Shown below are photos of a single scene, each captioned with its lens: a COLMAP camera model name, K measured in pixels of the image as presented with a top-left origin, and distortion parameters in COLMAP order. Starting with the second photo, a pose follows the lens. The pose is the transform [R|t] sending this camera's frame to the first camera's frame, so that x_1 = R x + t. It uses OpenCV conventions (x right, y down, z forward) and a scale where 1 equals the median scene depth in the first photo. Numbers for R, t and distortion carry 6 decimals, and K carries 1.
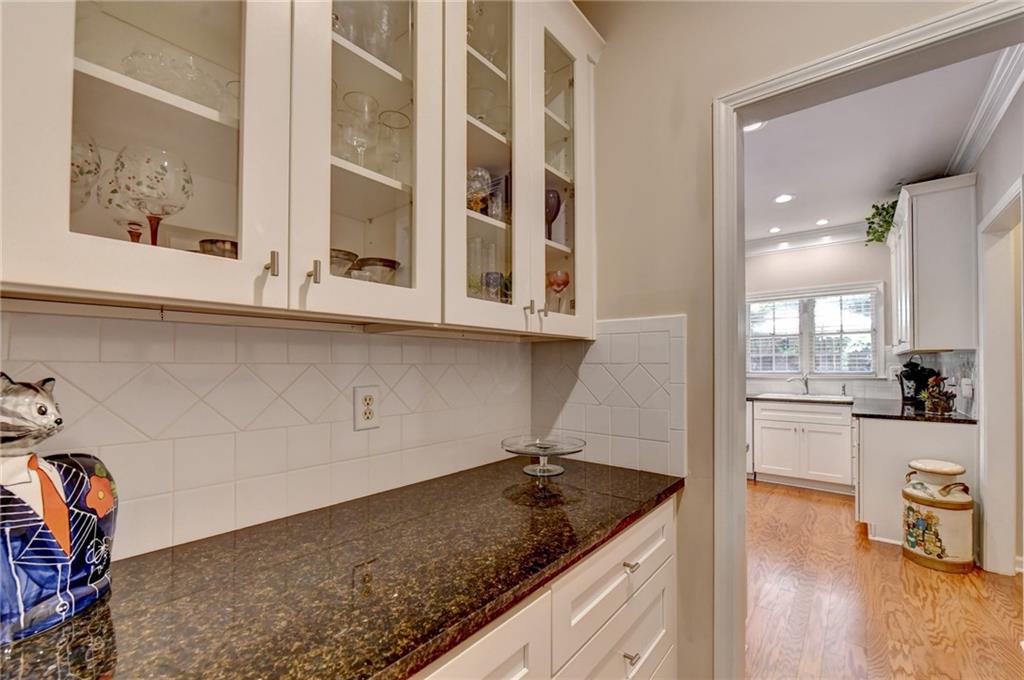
lens RADIAL K [[422.5, 0, 532.1], [0, 422.5, 362.4], [0, 0, 1]] dist [-0.001450, -0.000364]
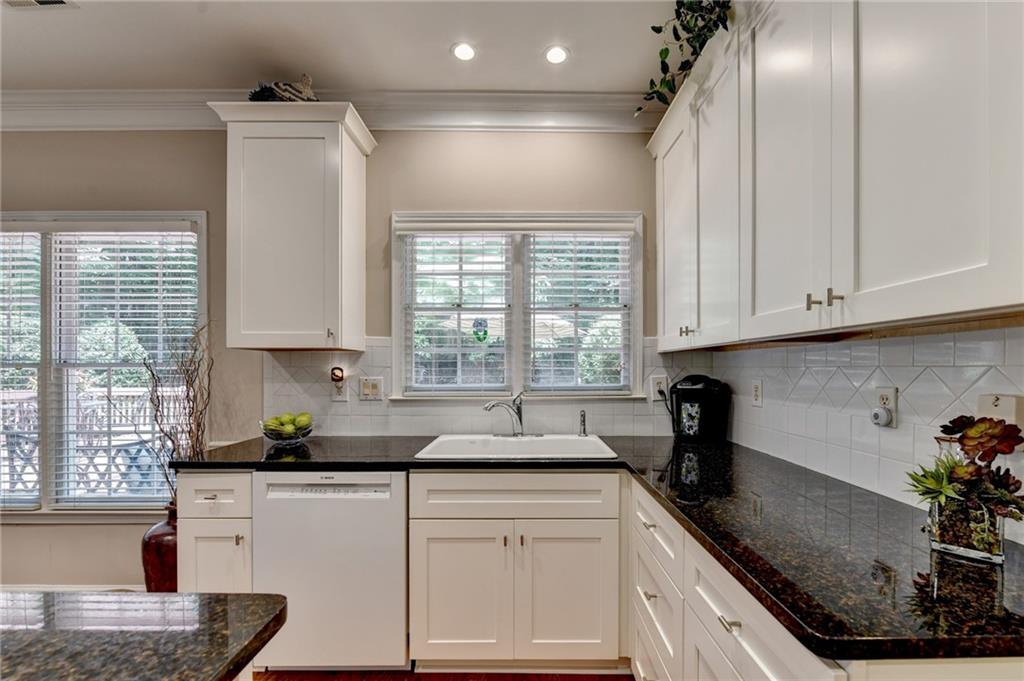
lens RADIAL K [[427.8, 0, 514.1], [0, 427.8, 367.7], [0, 0, 1]] dist [-0.002286, -0.000140]
pose [[0.802173, 0.005456, 0.597066, 0.389103], [-0.006094, 0.999981, -0.000950, 0.001716], [-0.597060, -0.002876, 0.802191, 0.671472]]
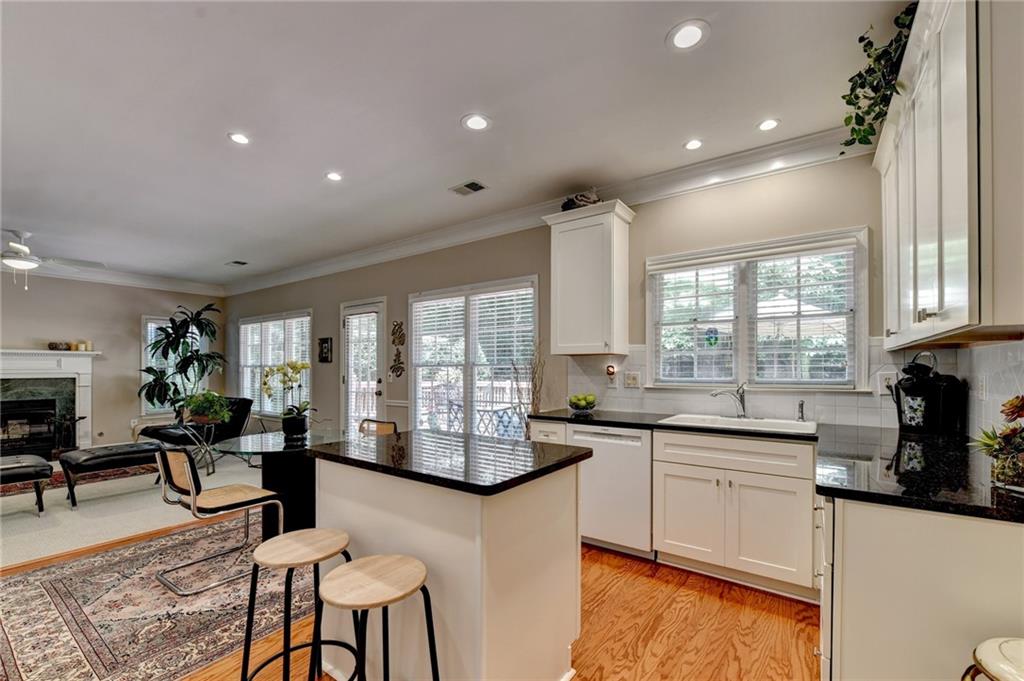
lens RADIAL K [[419.4, 0, 529.7], [0, 419.4, 372.0], [0, 0, 1]] dist [-0.000435, -0.000102]
pose [[0.998431, 0.003958, 0.055851, 0.332957], [-0.004549, 0.999935, 0.010462, 0.006250], [-0.055806, -0.010700, 0.998384, 0.445001]]
